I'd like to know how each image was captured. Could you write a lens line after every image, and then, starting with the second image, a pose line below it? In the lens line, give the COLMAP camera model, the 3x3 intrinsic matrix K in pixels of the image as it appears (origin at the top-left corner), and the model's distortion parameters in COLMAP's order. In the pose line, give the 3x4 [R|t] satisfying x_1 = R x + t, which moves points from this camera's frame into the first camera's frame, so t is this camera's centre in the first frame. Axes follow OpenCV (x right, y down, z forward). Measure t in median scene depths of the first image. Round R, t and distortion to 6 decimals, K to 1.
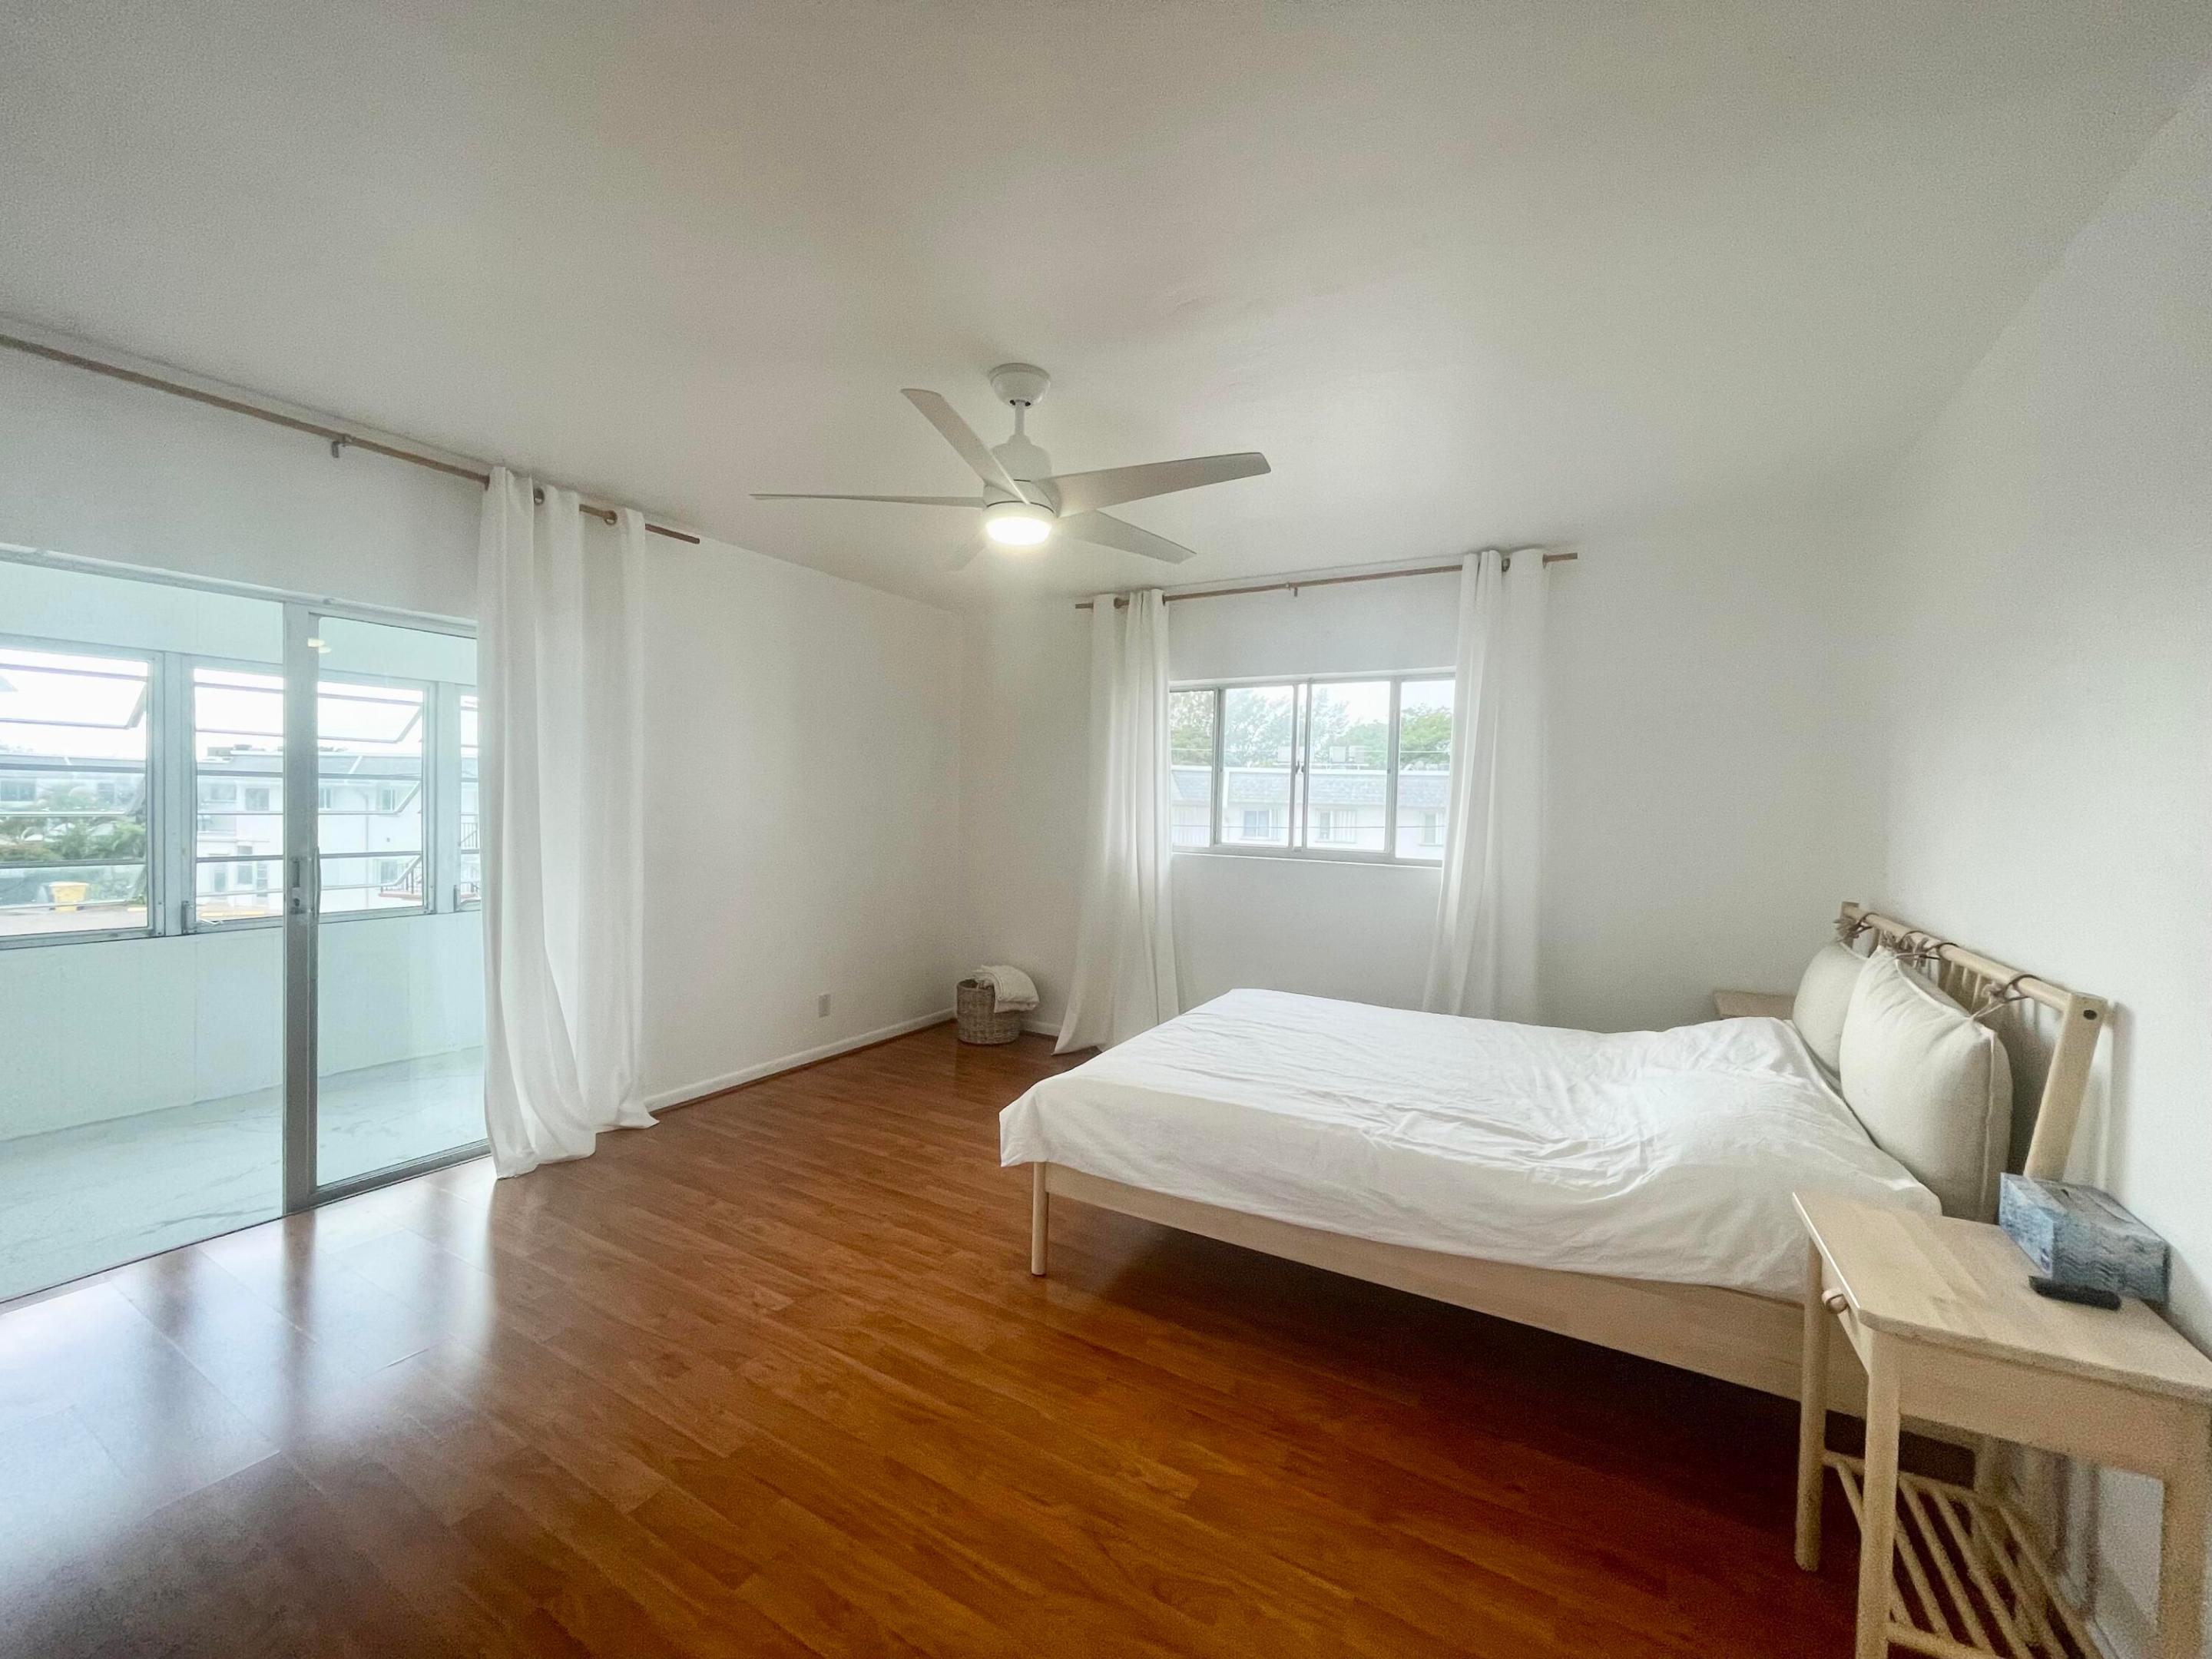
lens RADIAL K [[901.5, 0, 1101.5], [0, 901.5, 825.5], [0, 0, 1]] dist [-0.002211, 0.000292]
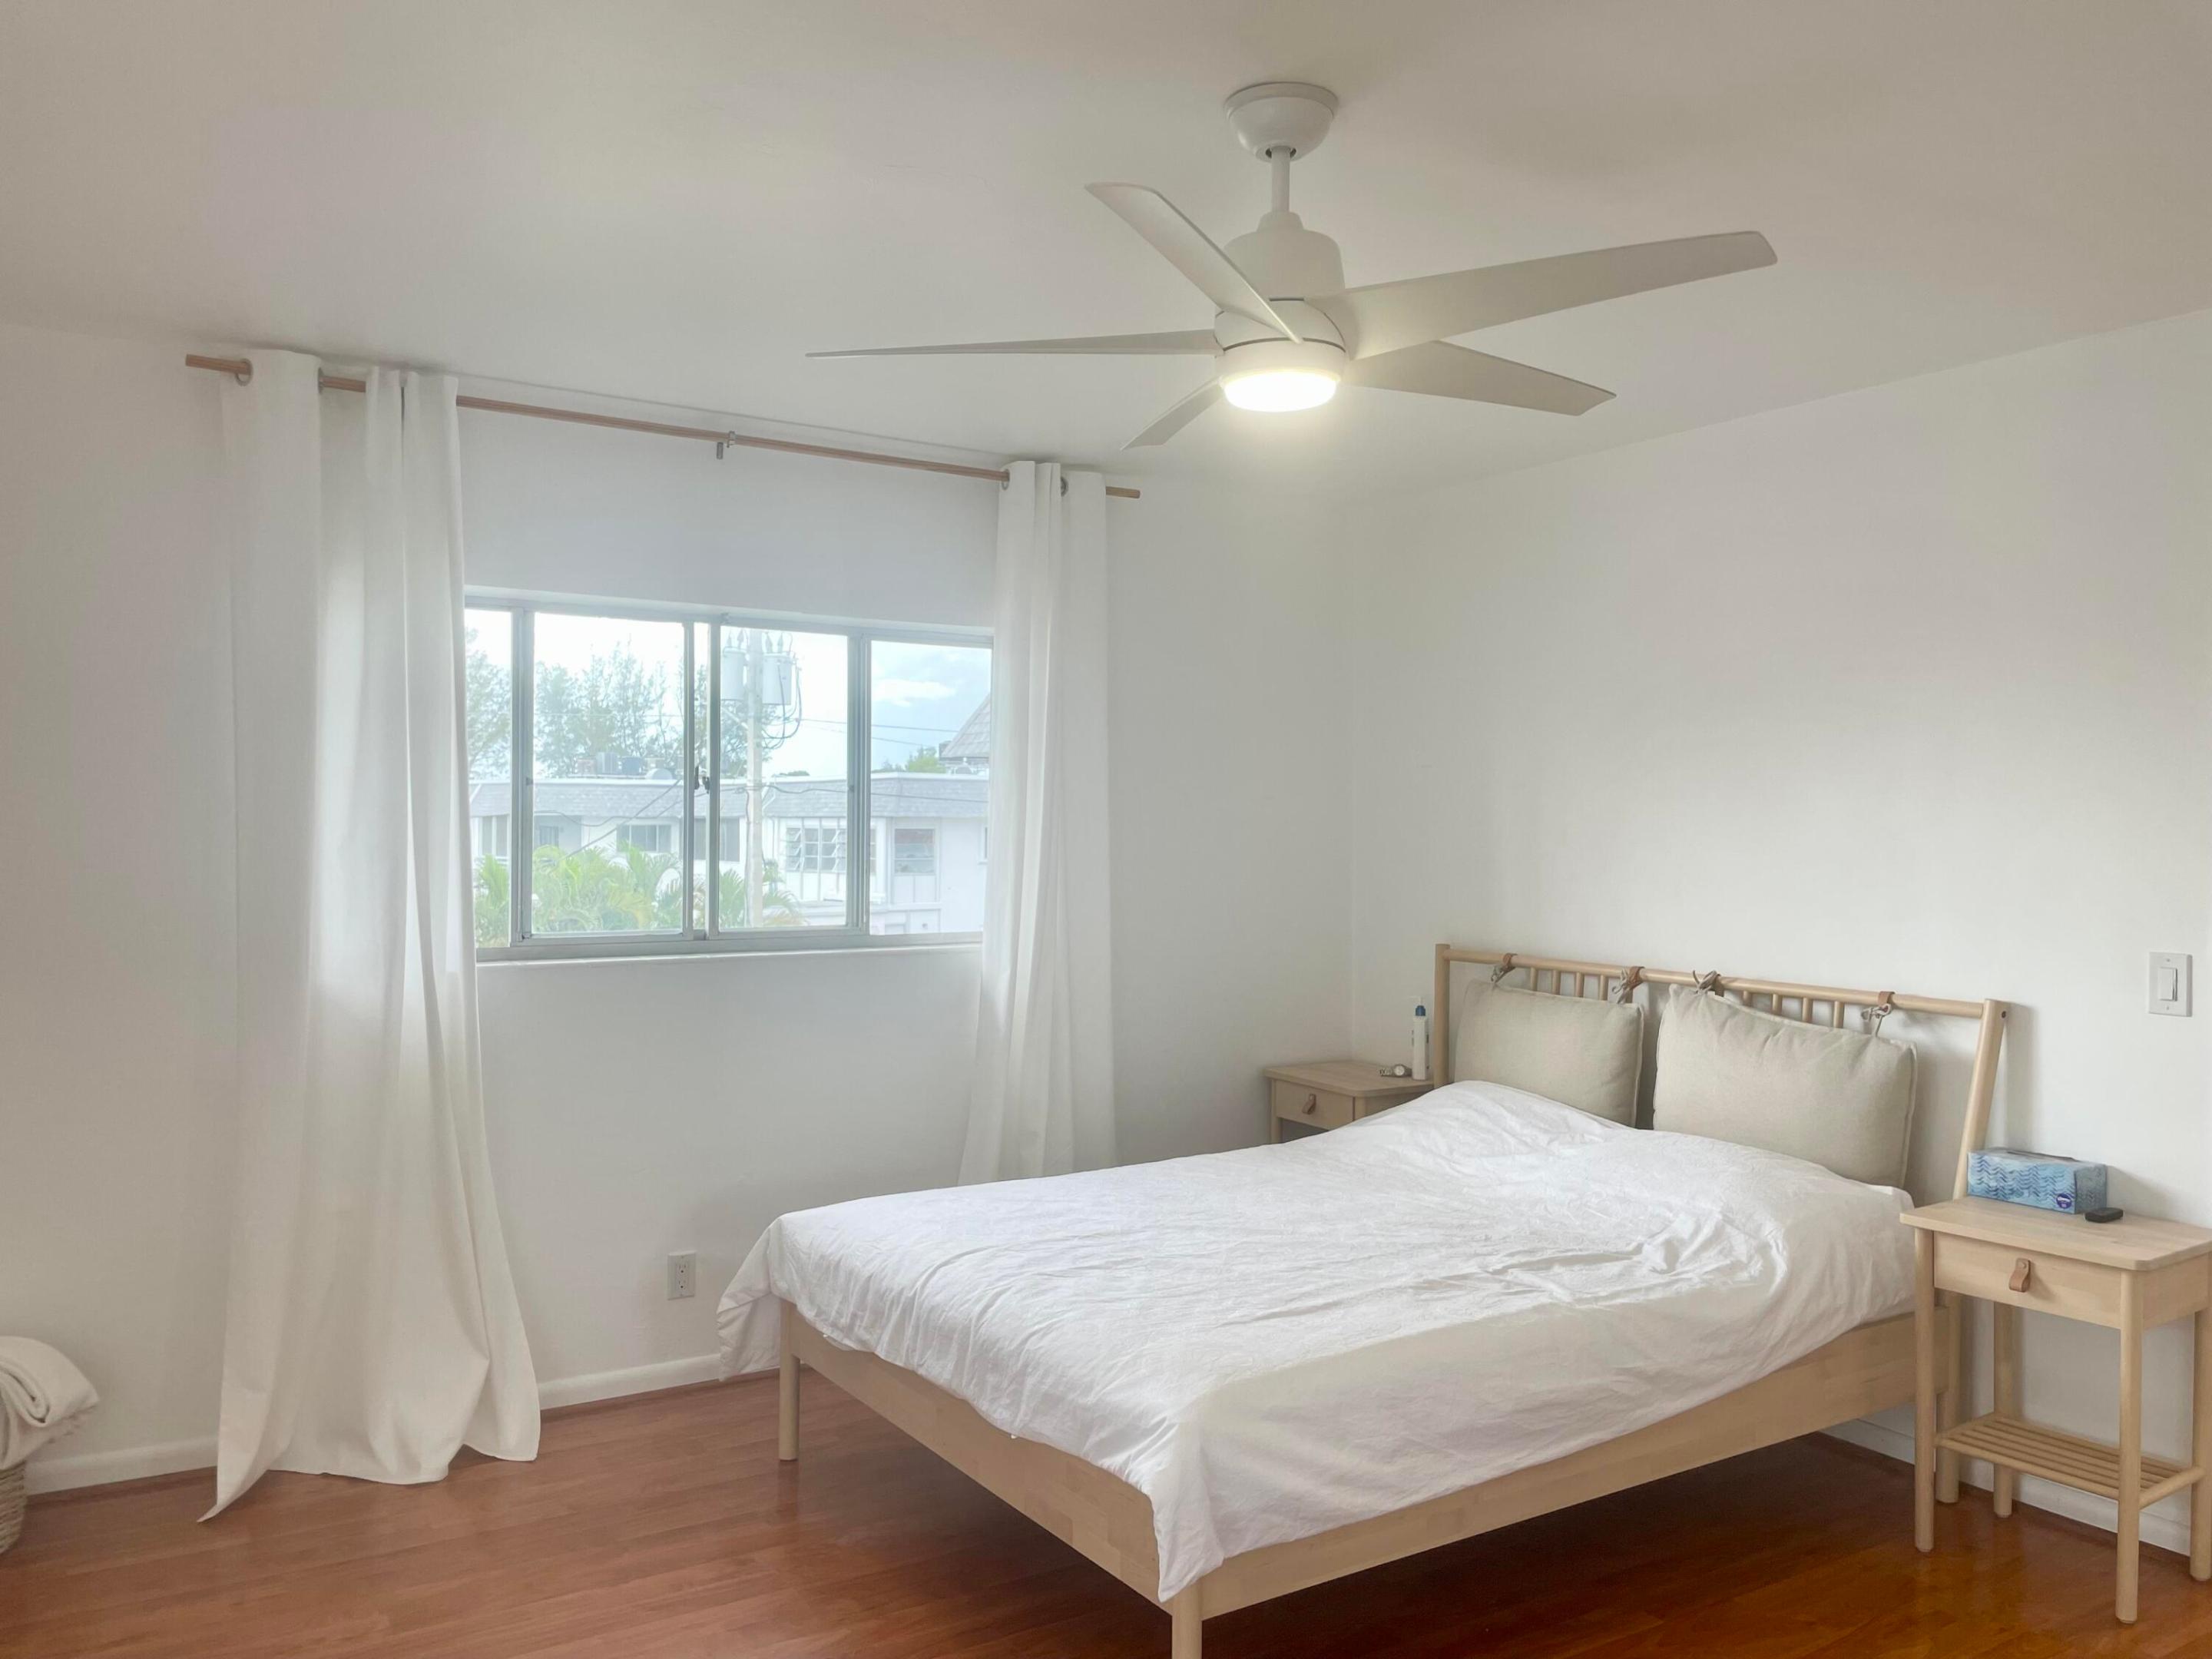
lens RADIAL K [[1693.0, 0, 1103.7], [0, 1693.0, 827.6], [0, 0, 1]] dist [0.023668, -0.007632]
pose [[0.455770, -0.019777, 0.889878, -0.644091], [0.027130, 0.999597, 0.008320, -0.044624], [-0.889684, 0.020350, 0.456123, 0.393265]]
